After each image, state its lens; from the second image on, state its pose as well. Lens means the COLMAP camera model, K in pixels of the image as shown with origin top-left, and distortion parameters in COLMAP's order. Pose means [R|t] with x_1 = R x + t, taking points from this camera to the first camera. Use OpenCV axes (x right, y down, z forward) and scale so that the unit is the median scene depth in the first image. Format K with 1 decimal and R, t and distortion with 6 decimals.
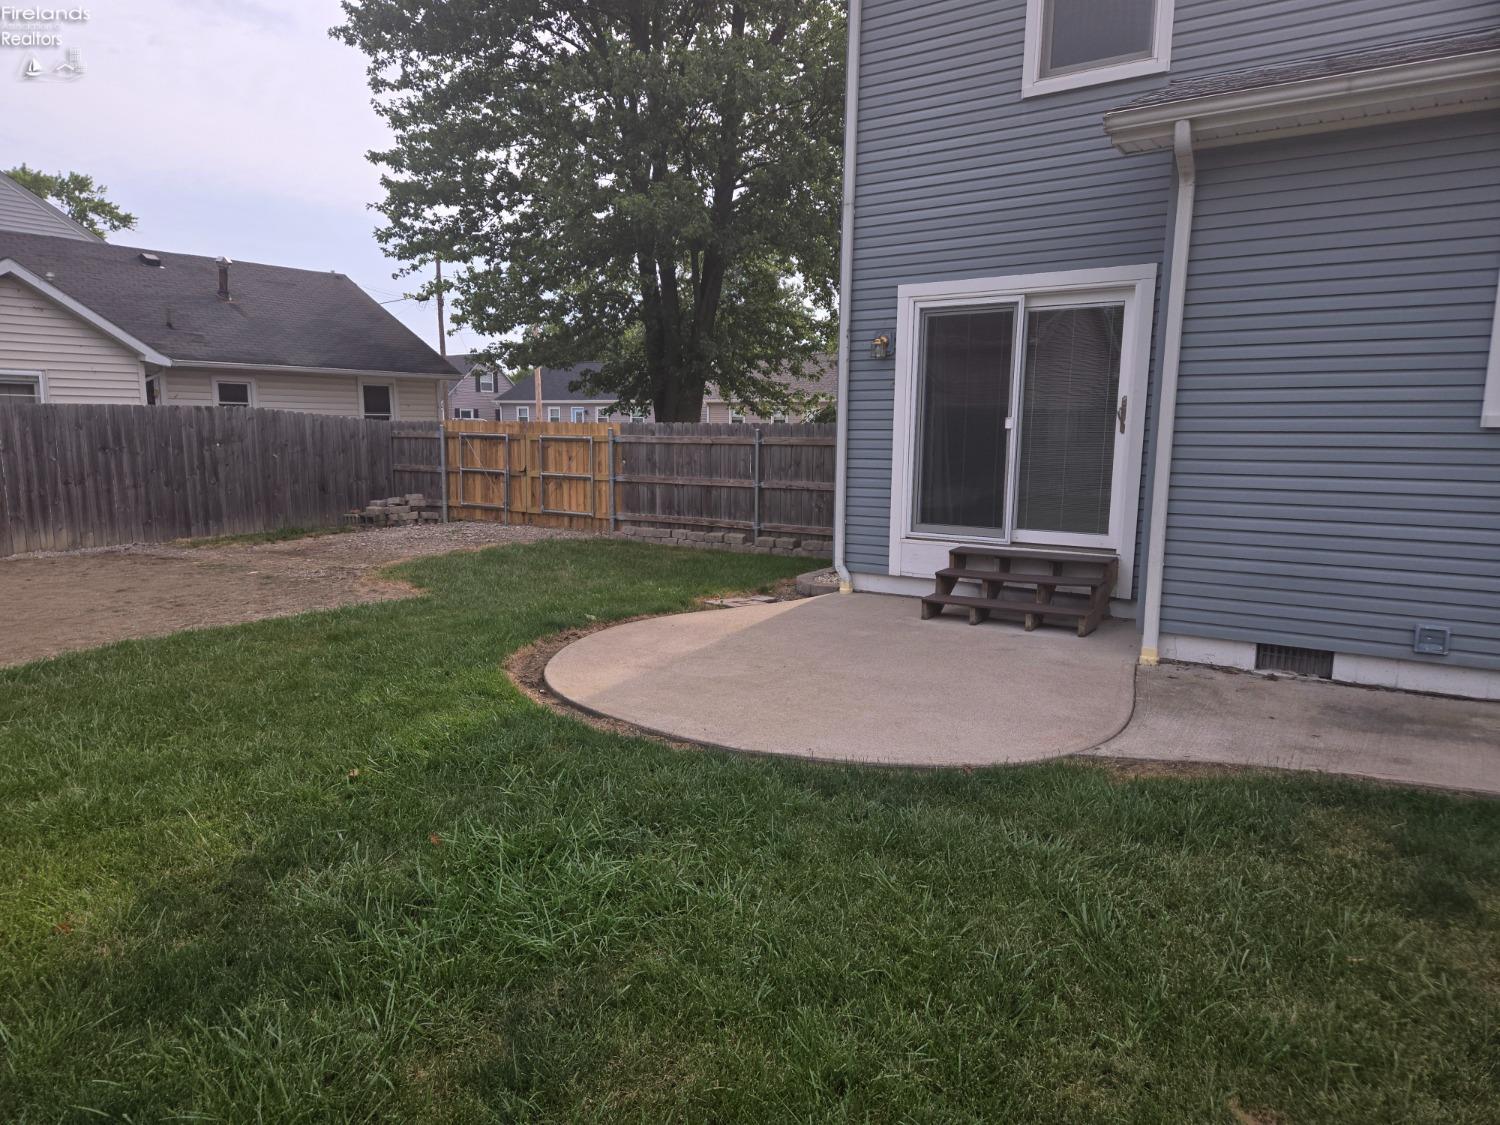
lens RADIAL K [[1002.0, 0, 744.6], [0, 1002.0, 565.7], [0, 0, 1]] dist [0.062854, -0.023626]
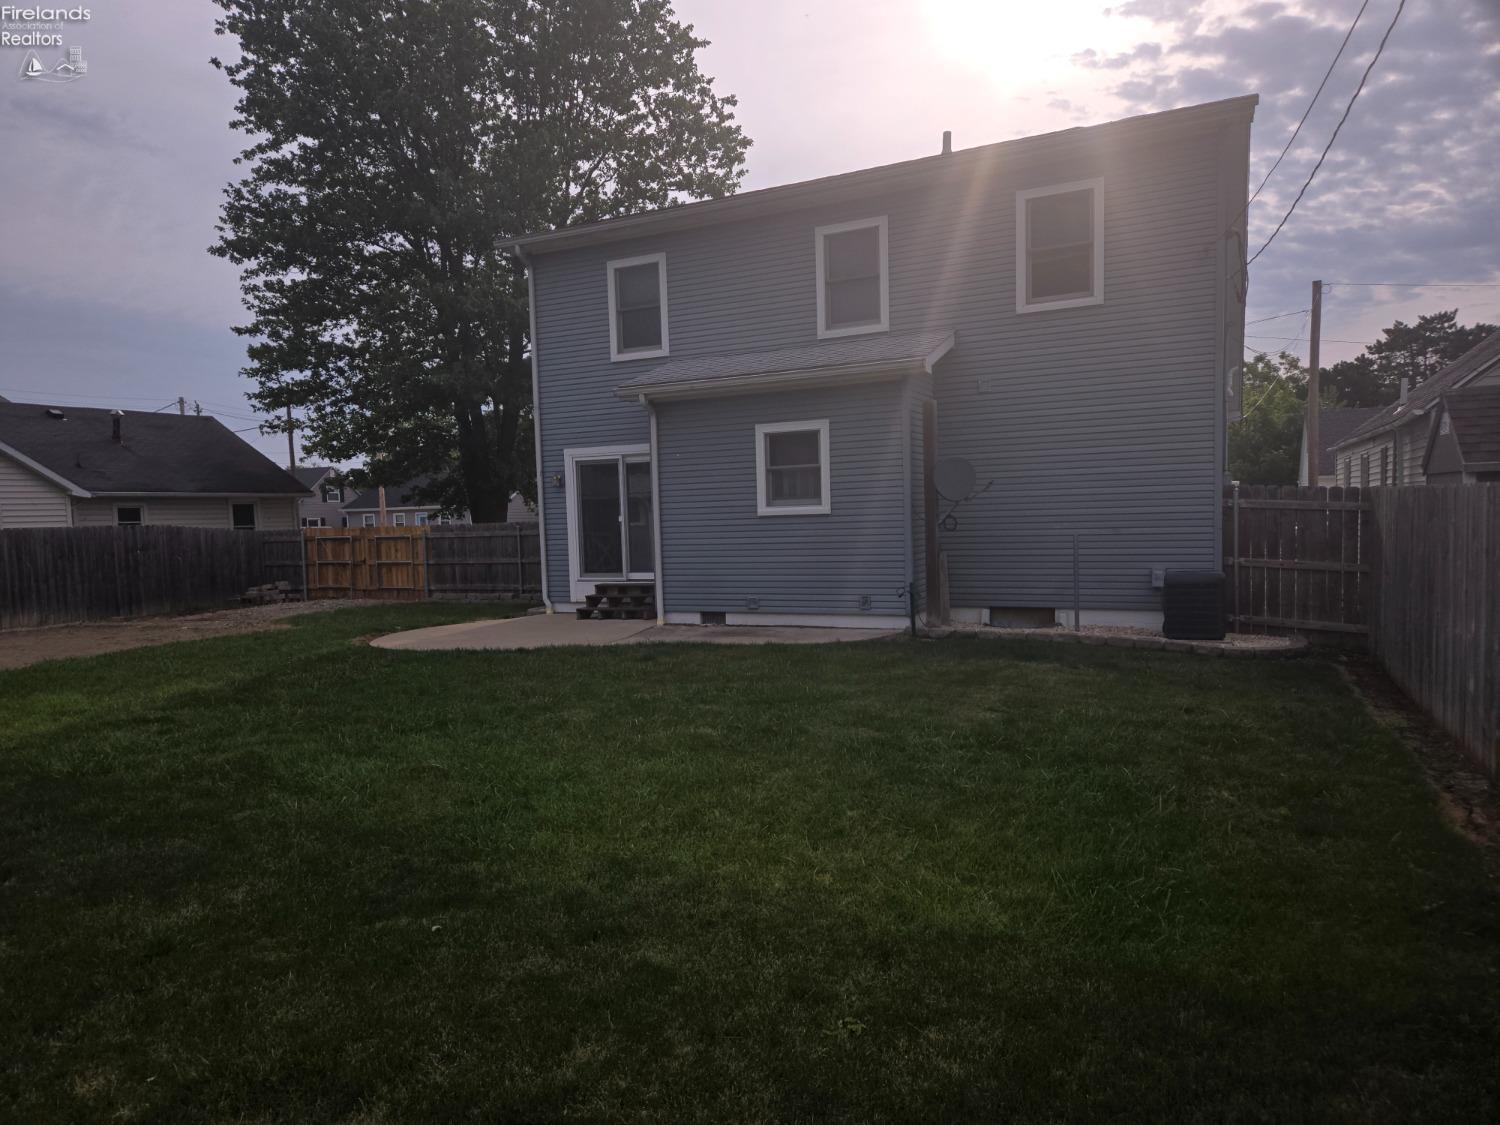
lens RADIAL K [[1002.0, 0, 754.1], [0, 1002.0, 574.4], [0, 0, 1]] dist [0.062854, -0.023626]
pose [[0.988574, -0.045399, 0.143738, 0.126988], [0.057363, 0.995126, -0.080215, 0.074855], [-0.139396, 0.087544, 0.986359, -0.516650]]
